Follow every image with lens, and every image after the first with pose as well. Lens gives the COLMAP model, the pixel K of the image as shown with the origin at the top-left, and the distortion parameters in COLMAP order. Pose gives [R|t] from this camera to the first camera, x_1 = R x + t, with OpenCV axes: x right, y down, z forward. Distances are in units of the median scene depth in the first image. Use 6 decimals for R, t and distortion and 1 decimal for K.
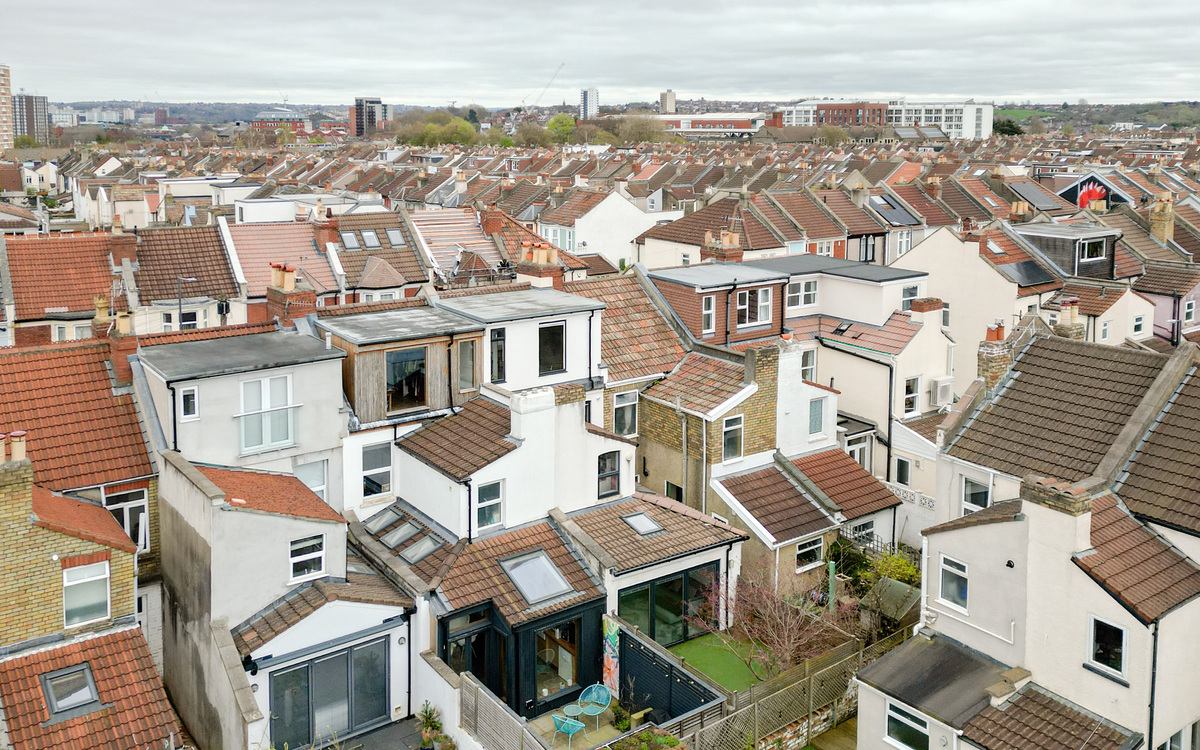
lens RADIAL K [[1010.4, 0, 599.7], [0, 1010.4, 314.7], [0, 0, 1]] dist [0.042303, -0.007897]
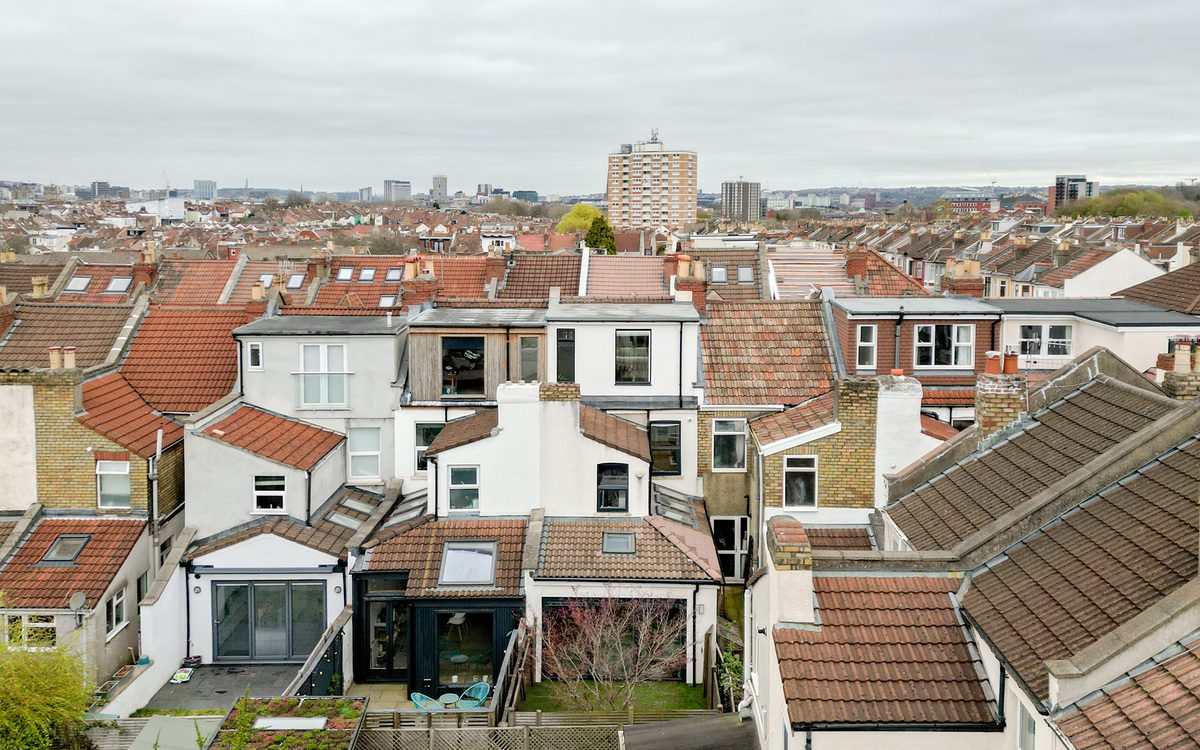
lens RADIAL K [[1012.6, 0, 600.0], [0, 1012.6, 375.0], [0, 0, 1]] dist [0.058224, 0.000976]
pose [[0.813417, 0.096156, -0.573679, 0.541003], [-0.106019, 0.994230, 0.016322, 0.042322], [0.571938, 0.047544, 0.818918, 0.231381]]
